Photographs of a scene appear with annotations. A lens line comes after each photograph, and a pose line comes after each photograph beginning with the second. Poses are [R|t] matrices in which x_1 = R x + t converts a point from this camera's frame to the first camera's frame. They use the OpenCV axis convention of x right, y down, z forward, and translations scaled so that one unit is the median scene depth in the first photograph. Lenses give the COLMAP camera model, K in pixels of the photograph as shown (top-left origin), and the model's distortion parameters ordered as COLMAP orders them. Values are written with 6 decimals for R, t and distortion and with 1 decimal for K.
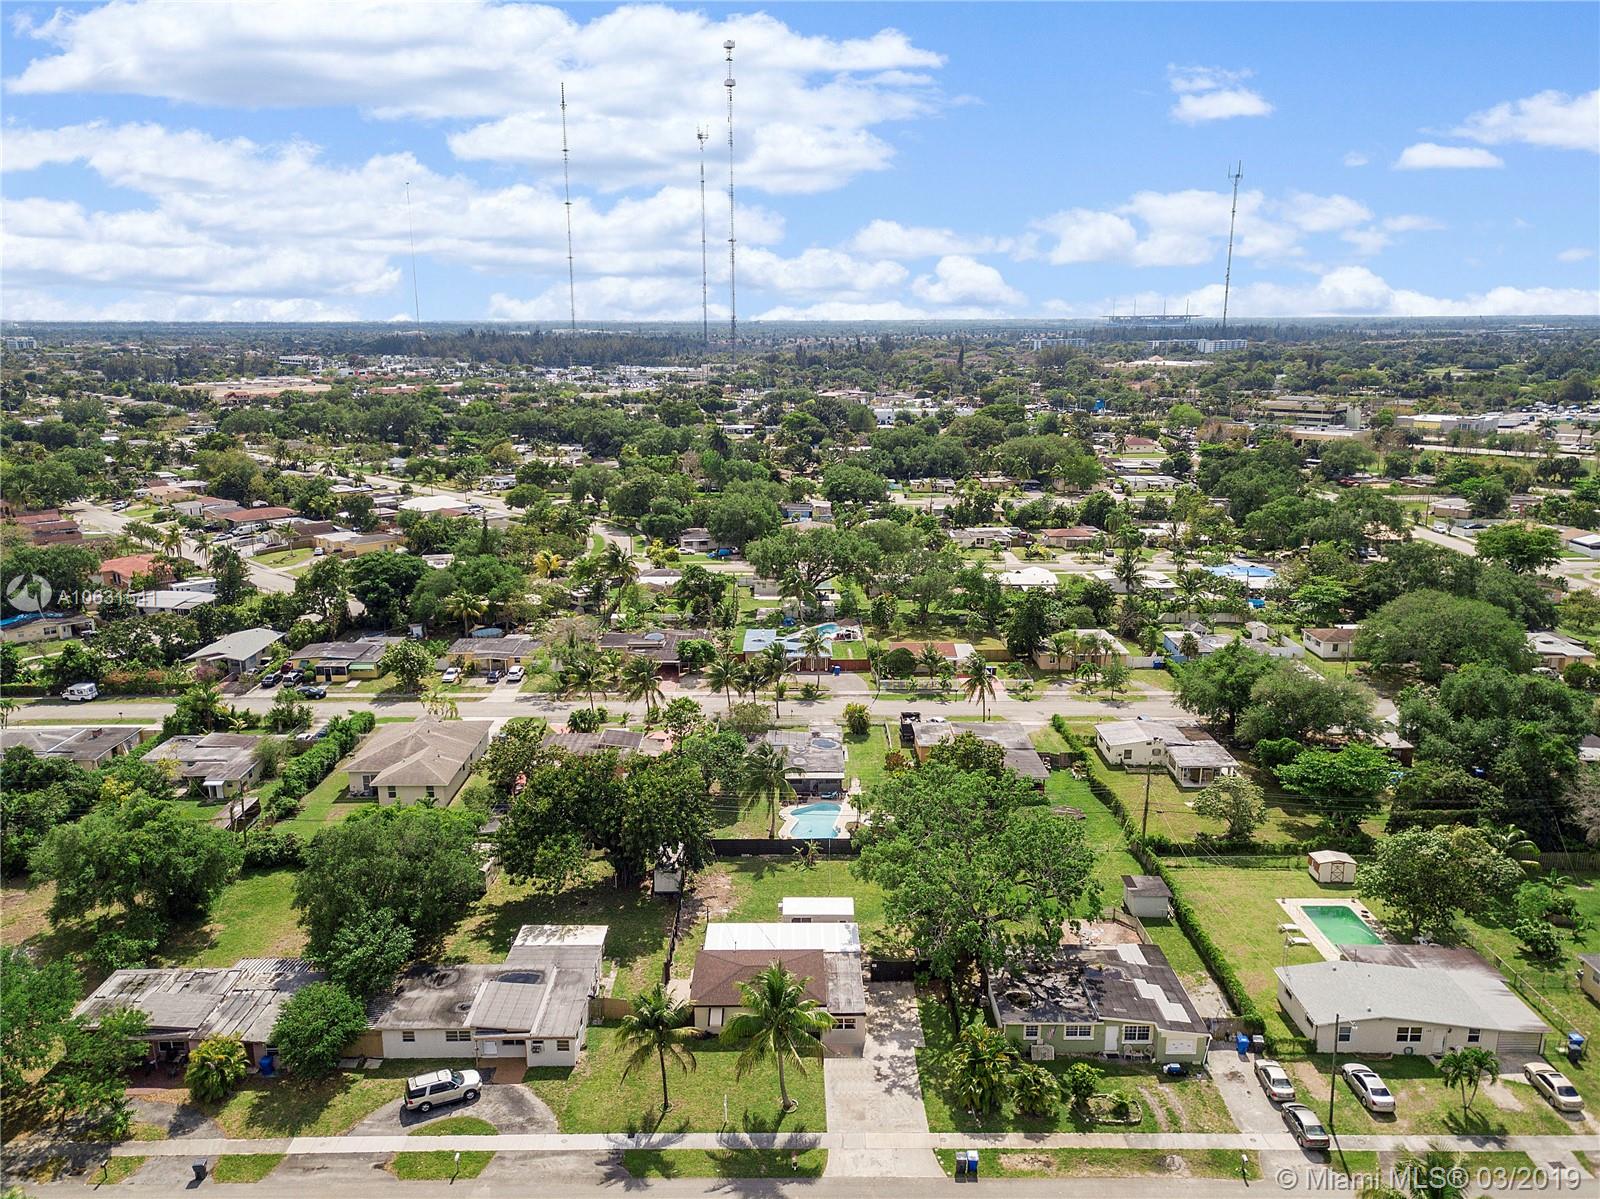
lens RADIAL K [[1219.8, 0, 807.7], [0, 1219.8, 610.8], [0, 0, 1]] dist [0.038039, -0.017351]
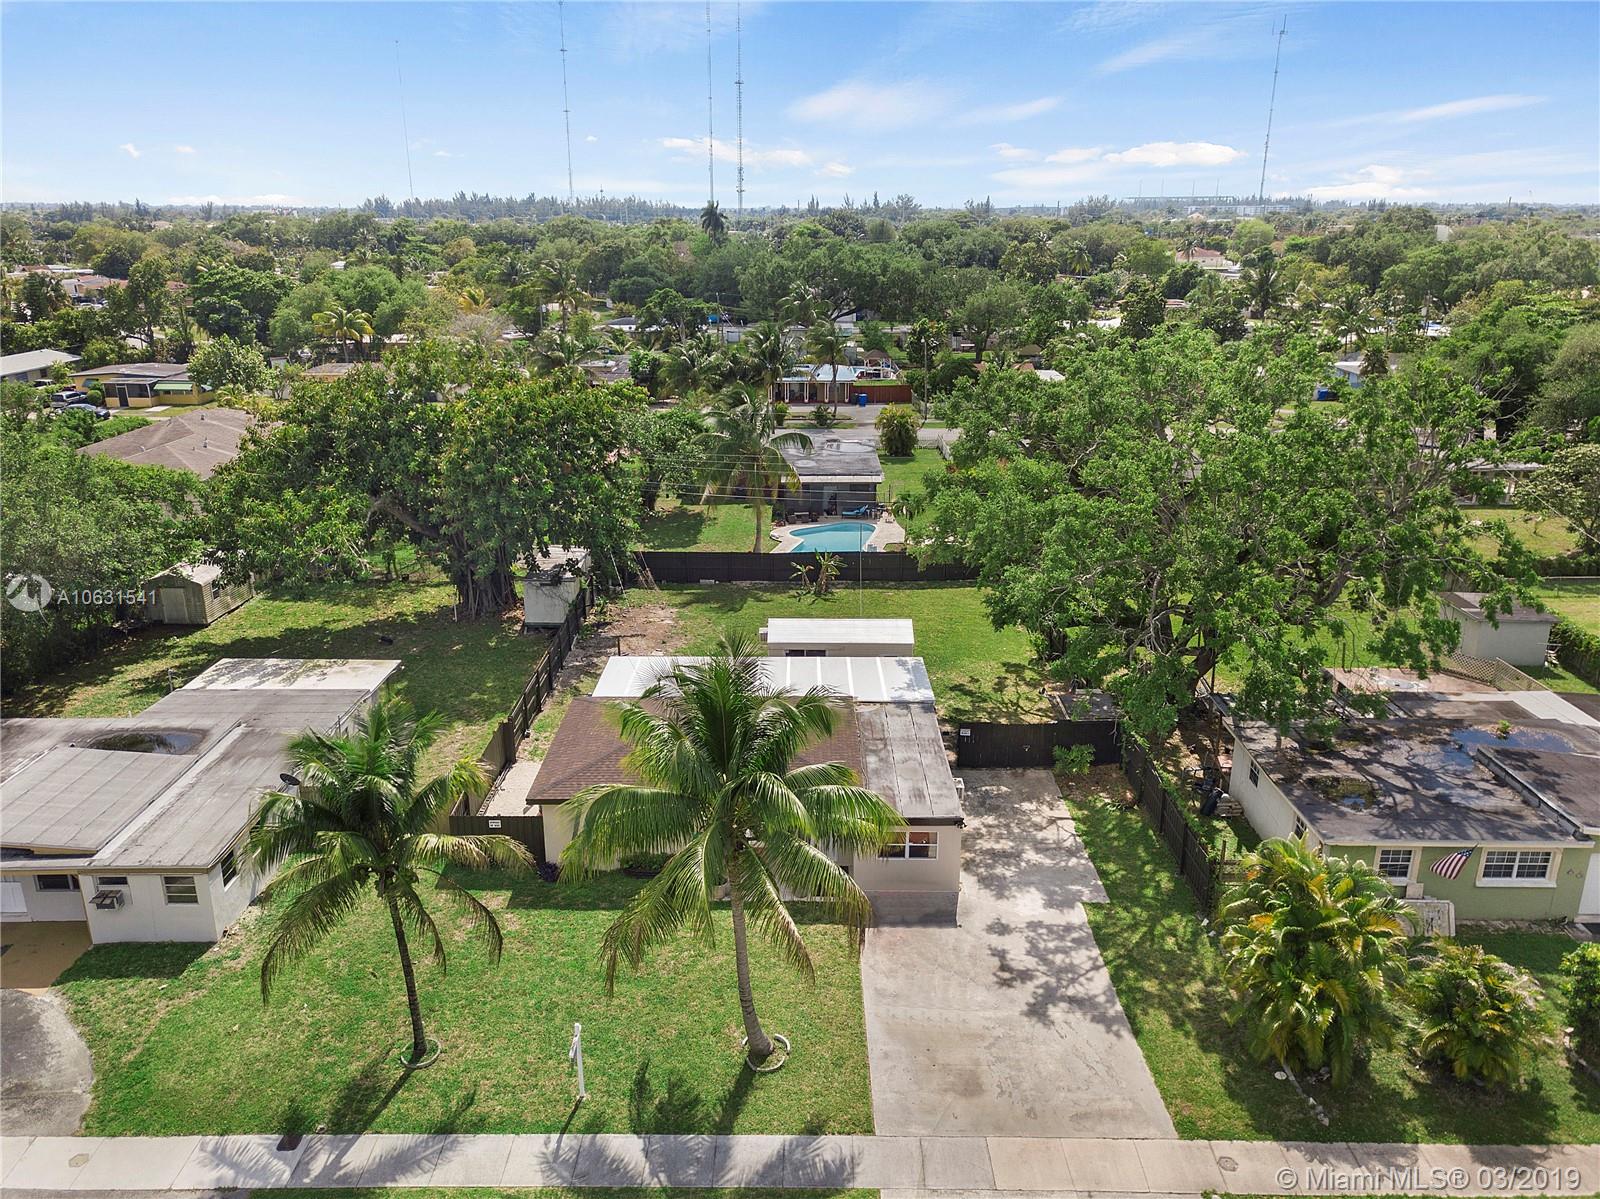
lens RADIAL K [[1219.8, 0, 803.0], [0, 1219.8, 594.6], [0, 0, 1]] dist [0.038039, -0.017351]
pose [[0.999906, 0.002984, -0.013419, 0.000179], [-0.002089, 0.997803, 0.066223, 0.225520], [0.013587, -0.066189, 0.997715, 0.596085]]
